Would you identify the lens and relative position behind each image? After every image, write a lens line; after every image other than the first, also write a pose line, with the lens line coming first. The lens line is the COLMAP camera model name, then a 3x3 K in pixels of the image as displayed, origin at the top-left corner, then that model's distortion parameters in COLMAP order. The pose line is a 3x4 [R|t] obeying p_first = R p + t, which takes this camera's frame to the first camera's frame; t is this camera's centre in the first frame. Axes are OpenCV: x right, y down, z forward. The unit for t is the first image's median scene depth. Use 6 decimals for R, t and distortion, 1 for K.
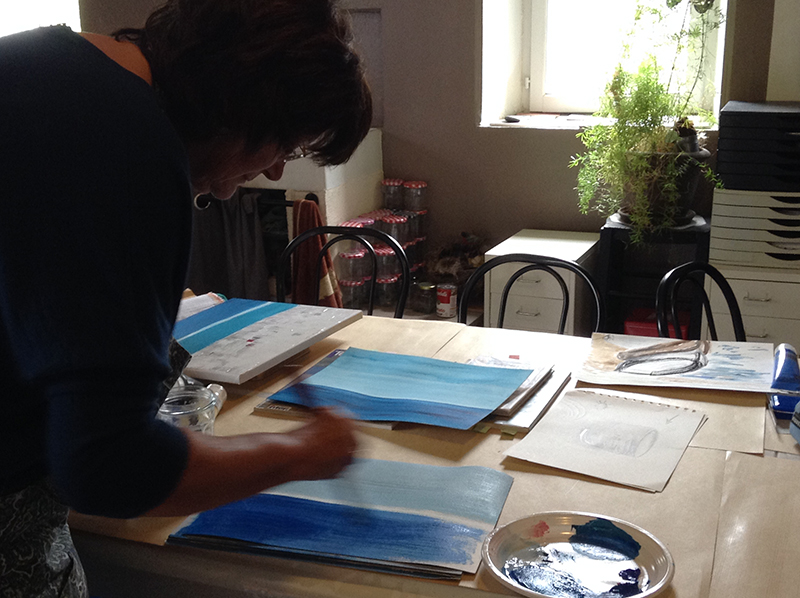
lens RADIAL K [[1028.6, 0, 407.0], [0, 1028.6, 300.8], [0, 0, 1]] dist [0.130190, 0.000000]
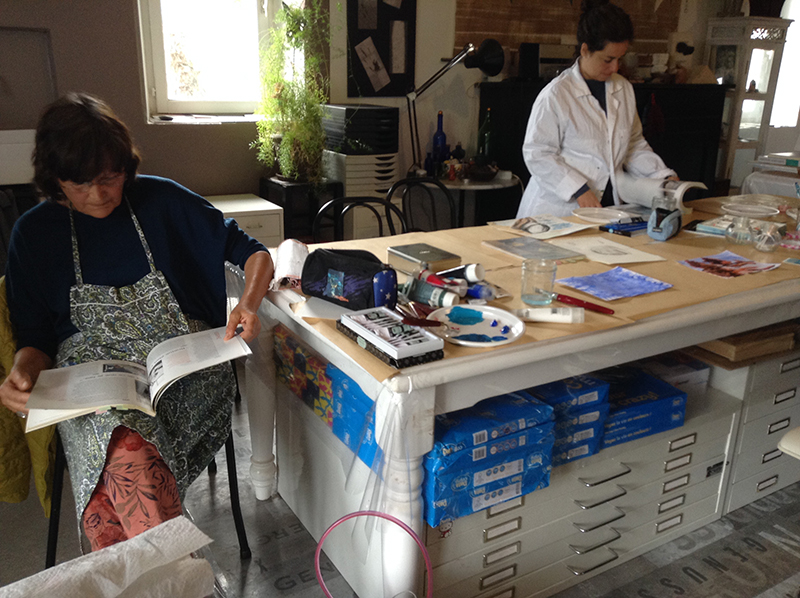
lens RADIAL K [[741.2, 0, 404.4], [0, 741.2, 302.5], [0, 0, 1]] dist [0.024154, 0.000000]
pose [[0.587658, -0.220049, 0.778612, -0.627424], [0.177335, 0.973939, 0.141407, -0.028098], [-0.789437, 0.054976, 0.611365, 0.204630]]
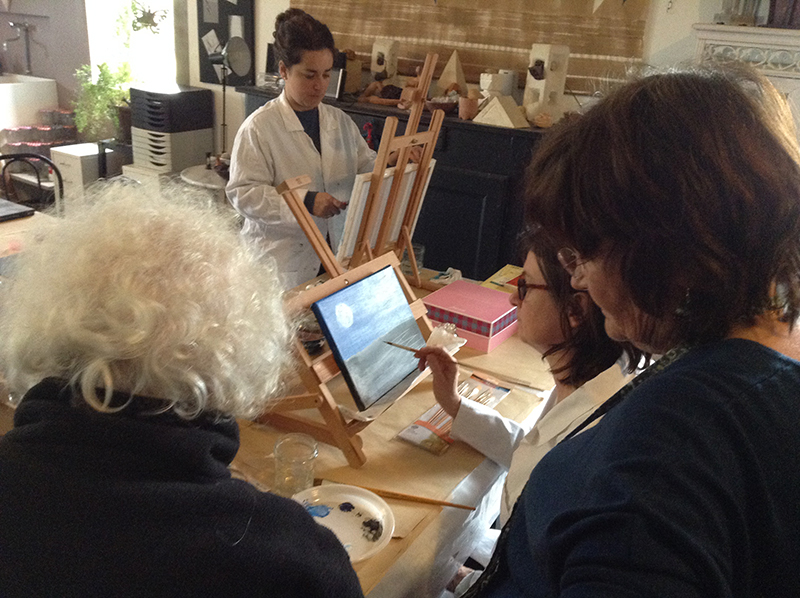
lens RADIAL K [[741.2, 0, 434.0], [0, 741.2, 293.6], [0, 0, 1]] dist [0.024154, 0.000000]
pose [[0.984139, 0.134051, -0.116197, 1.061747], [-0.121912, 0.986868, 0.105964, -0.012851], [0.128875, -0.090117, 0.987558, -0.363223]]
